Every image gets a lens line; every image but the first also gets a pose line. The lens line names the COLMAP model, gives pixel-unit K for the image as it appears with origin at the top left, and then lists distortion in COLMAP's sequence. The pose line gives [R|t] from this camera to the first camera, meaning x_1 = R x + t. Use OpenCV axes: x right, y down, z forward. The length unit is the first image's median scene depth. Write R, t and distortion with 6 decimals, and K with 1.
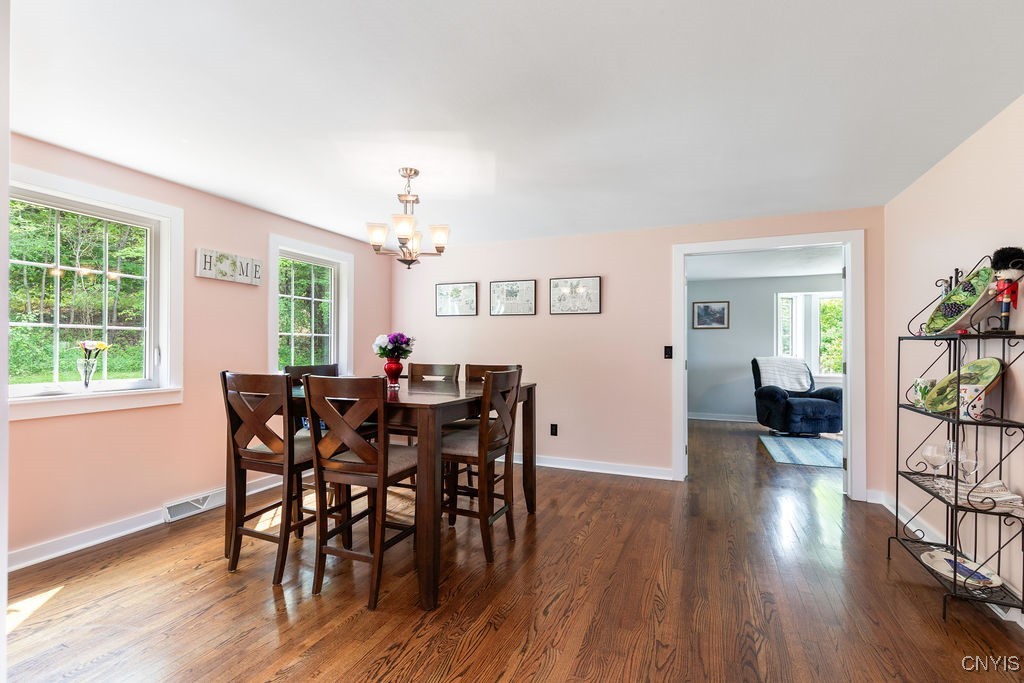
lens RADIAL K [[463.9, 0, 508.4], [0, 463.9, 342.9], [0, 0, 1]] dist [0.008147, -0.000878]
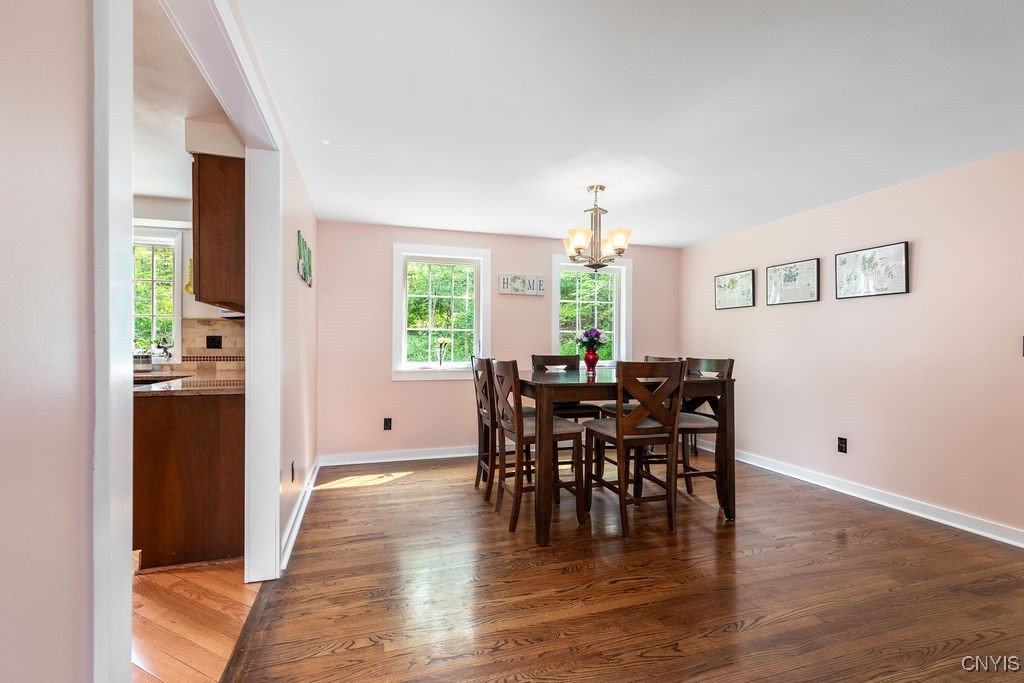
lens RADIAL K [[463.9, 0, 506.8], [0, 463.9, 343.7], [0, 0, 1]] dist [0.008147, -0.000878]
pose [[0.647962, -0.005486, -0.761653, 0.505644], [0.006784, 0.999976, -0.001432, 0.018526], [0.761643, -0.004239, 0.647983, 0.078792]]
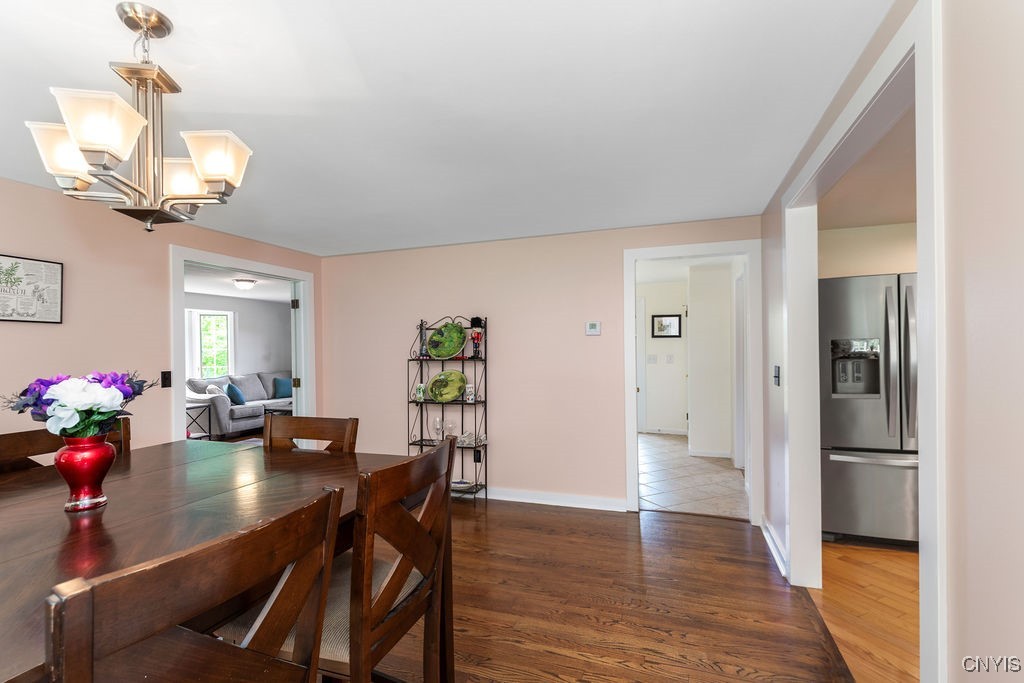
lens RADIAL K [[463.9, 0, 510.9], [0, 463.9, 348.6], [0, 0, 1]] dist [0.008147, -0.000878]
pose [[-0.056123, 0.001695, 0.998422, -0.662881], [0.003337, 0.999993, -0.001511, -0.039630], [-0.998418, 0.003247, -0.056128, 0.641686]]
